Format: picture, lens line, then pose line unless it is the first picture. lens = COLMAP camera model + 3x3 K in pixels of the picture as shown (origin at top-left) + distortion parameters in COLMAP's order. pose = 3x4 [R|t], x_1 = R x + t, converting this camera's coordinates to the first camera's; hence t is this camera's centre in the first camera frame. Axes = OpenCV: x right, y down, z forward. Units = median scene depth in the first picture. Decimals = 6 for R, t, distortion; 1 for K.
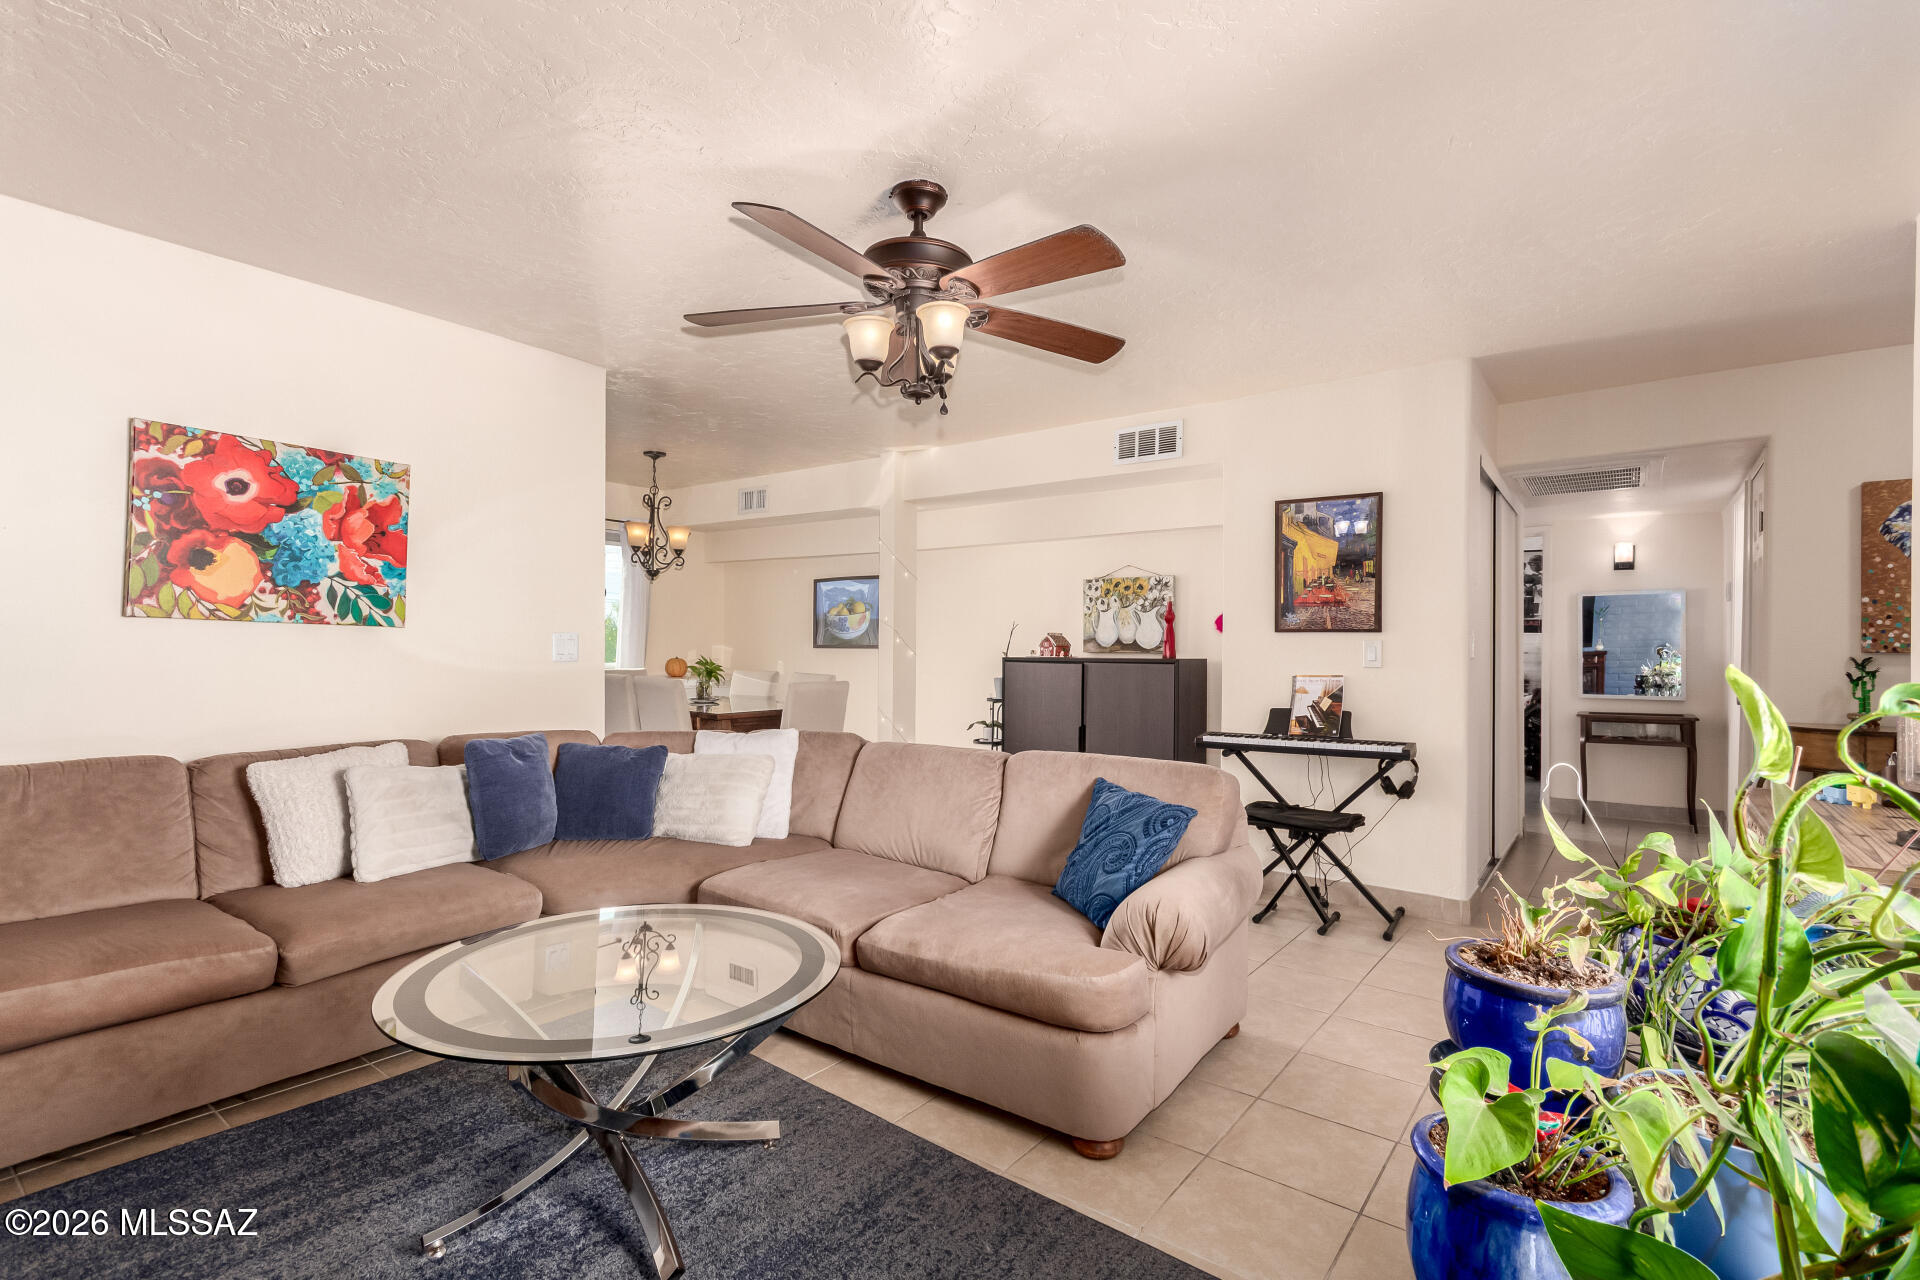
lens RADIAL K [[889.5, 0, 968.9], [0, 889.5, 647.8], [0, 0, 1]] dist [0.013935, -0.001009]
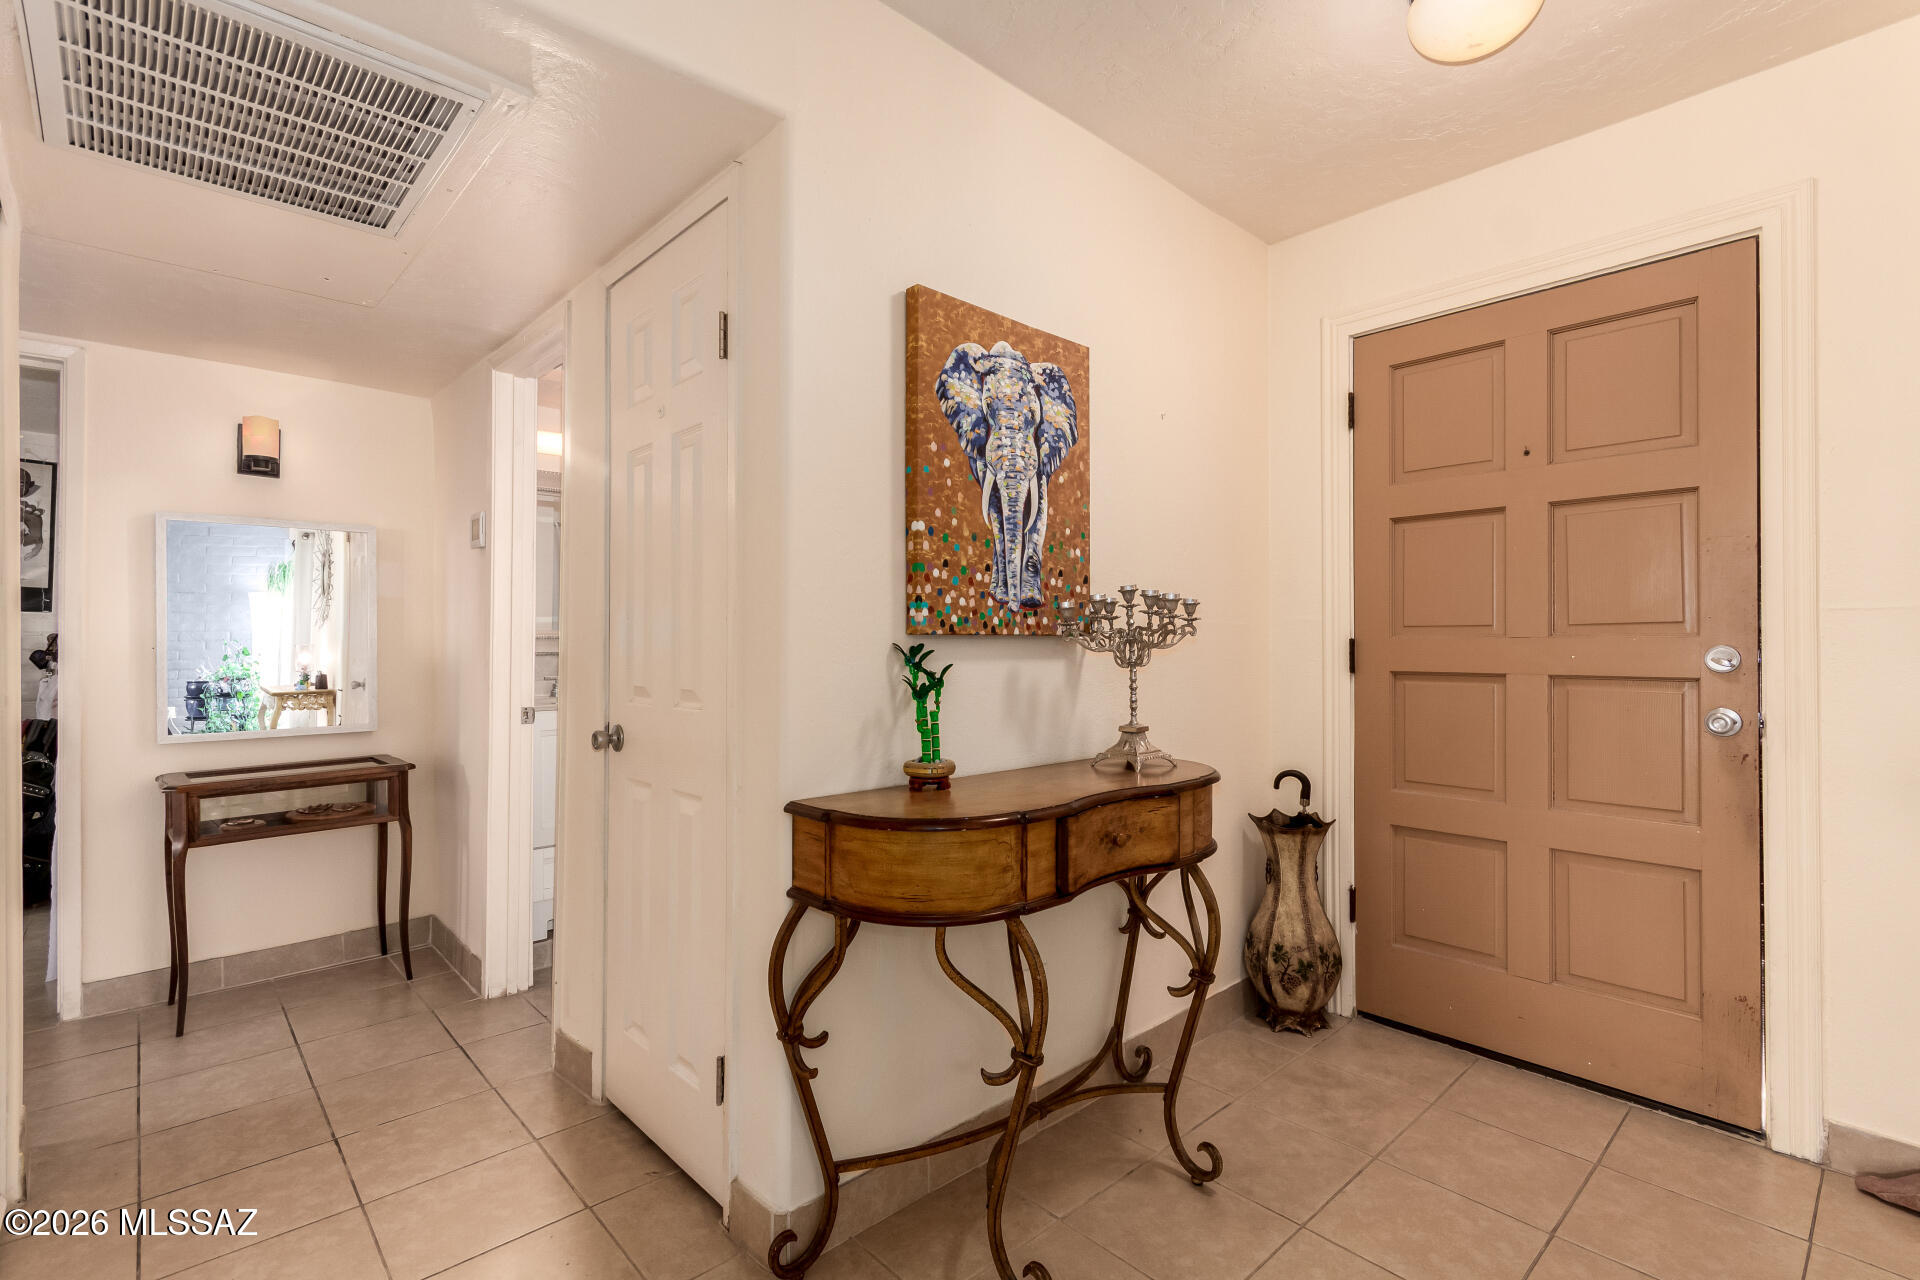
lens RADIAL K [[889.5, 0, 963.8], [0, 889.5, 636.7], [0, 0, 1]] dist [0.013935, -0.001009]
pose [[0.178146, 0.004204, 0.983995, 0.526731], [0.004311, 0.999978, -0.005053, 0.009378], [-0.983995, 0.005142, 0.178124, 0.894320]]
